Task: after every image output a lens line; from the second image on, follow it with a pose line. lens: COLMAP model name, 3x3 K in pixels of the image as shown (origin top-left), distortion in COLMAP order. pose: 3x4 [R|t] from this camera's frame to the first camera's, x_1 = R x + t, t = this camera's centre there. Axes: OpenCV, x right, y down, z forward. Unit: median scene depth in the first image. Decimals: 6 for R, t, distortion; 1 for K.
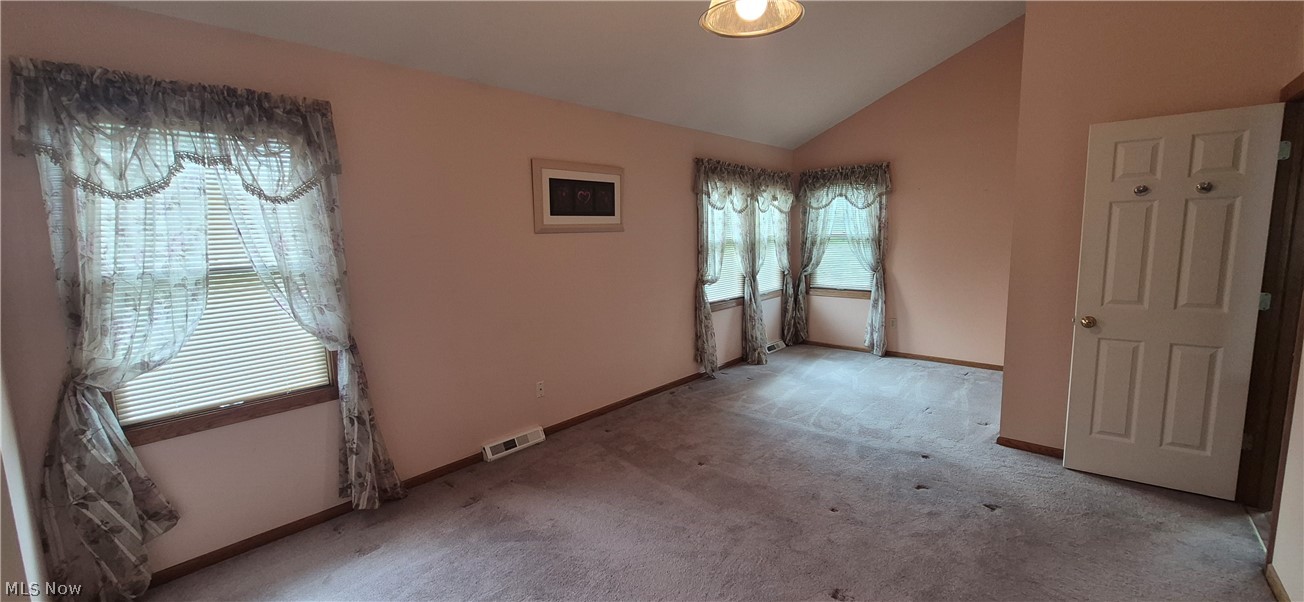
lens RADIAL K [[511.8, 0, 662.4], [0, 511.8, 295.5], [0, 0, 1]] dist [0.001907, -0.000854]
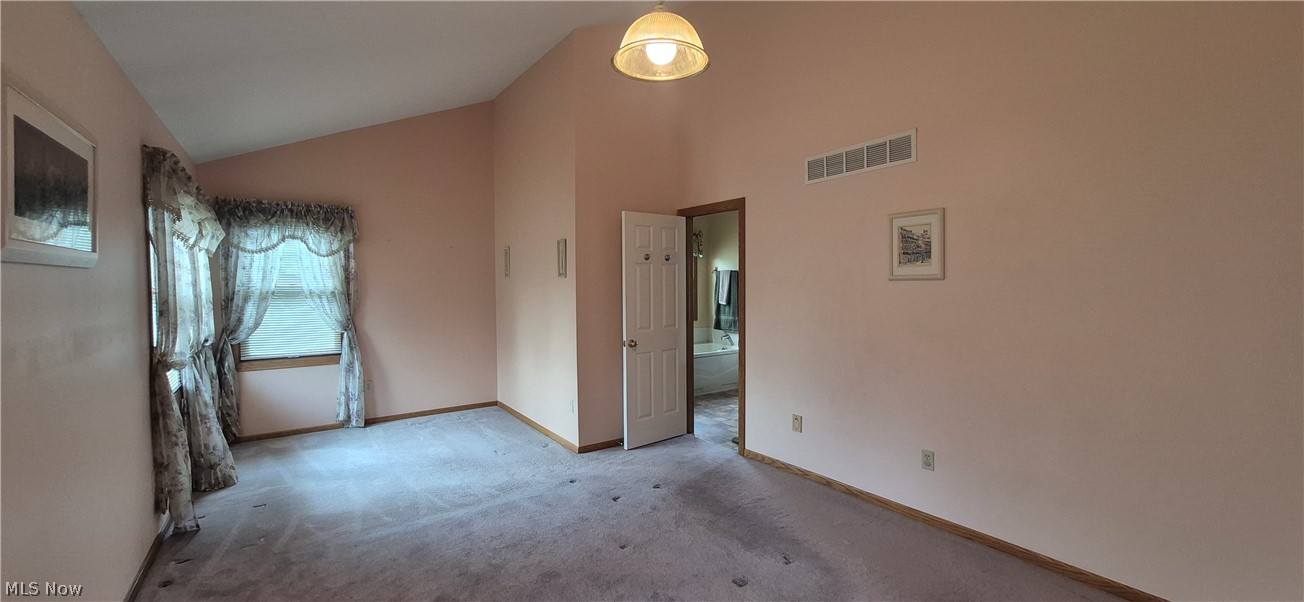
lens RADIAL K [[511.8, 0, 653.1], [0, 511.8, 299.2], [0, 0, 1]] dist [0.001907, -0.000854]
pose [[0.232613, -0.013446, 0.972476, -0.320719], [0.121125, 0.992520, -0.015250, -0.024812], [-0.964997, 0.121338, 0.232502, 0.323404]]
